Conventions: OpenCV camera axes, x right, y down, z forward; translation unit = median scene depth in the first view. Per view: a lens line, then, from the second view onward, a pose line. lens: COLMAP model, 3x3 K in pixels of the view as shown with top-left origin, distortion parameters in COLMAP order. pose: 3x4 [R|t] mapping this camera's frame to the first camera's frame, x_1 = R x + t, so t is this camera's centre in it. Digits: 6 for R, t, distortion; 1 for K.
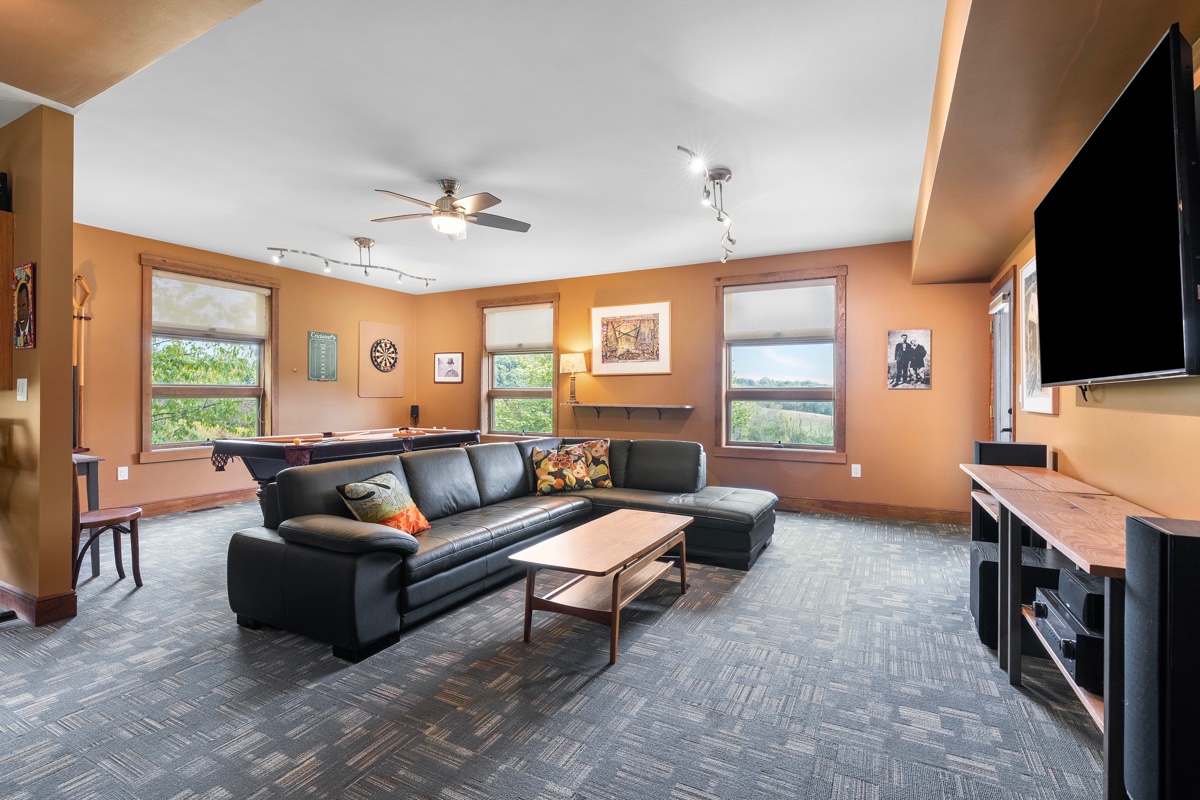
lens RADIAL K [[550.4, 0, 601.6], [0, 550.4, 397.0], [0, 0, 1]] dist [-0.003313, 0.000312]
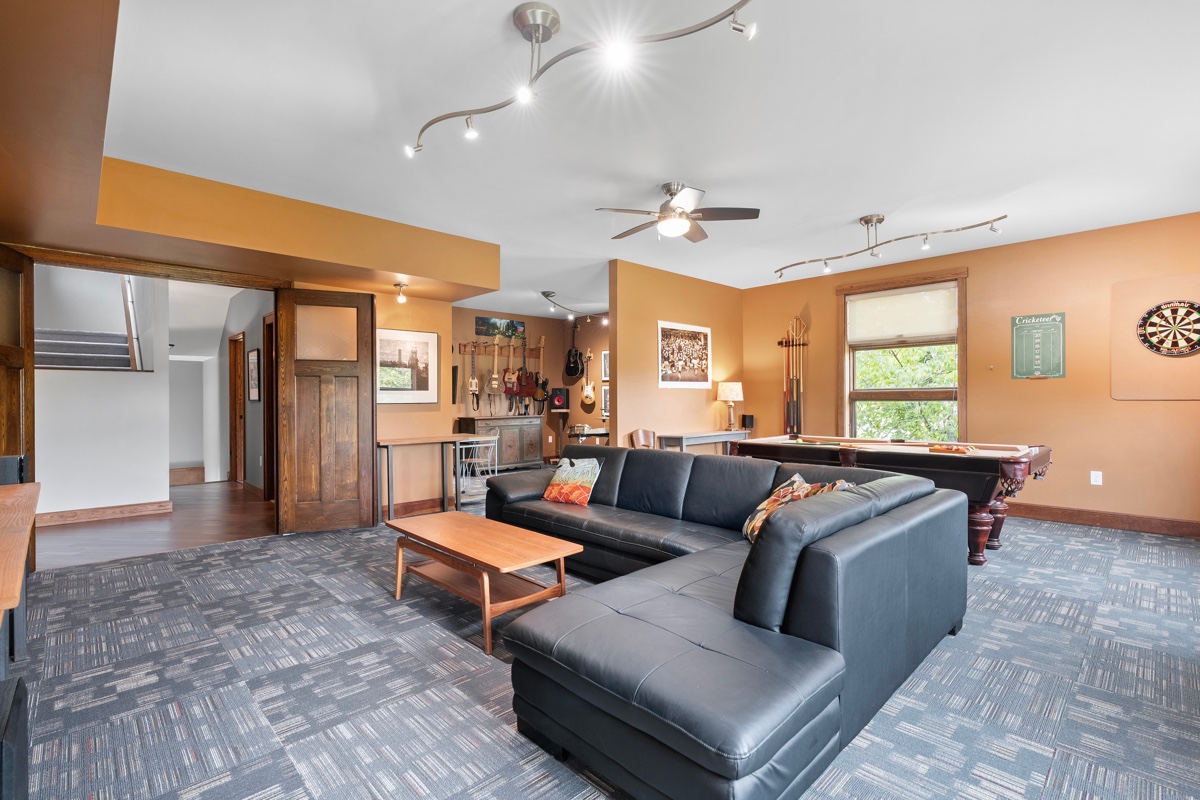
lens RADIAL K [[550.4, 0, 604.2], [0, 550.4, 403.1], [0, 0, 1]] dist [-0.003313, 0.000312]
pose [[-0.320243, 0.003402, -0.947329, 1.178979], [0.001127, 0.999994, 0.003210, 0.004541], [0.947335, -0.000040, -0.320245, 1.999499]]
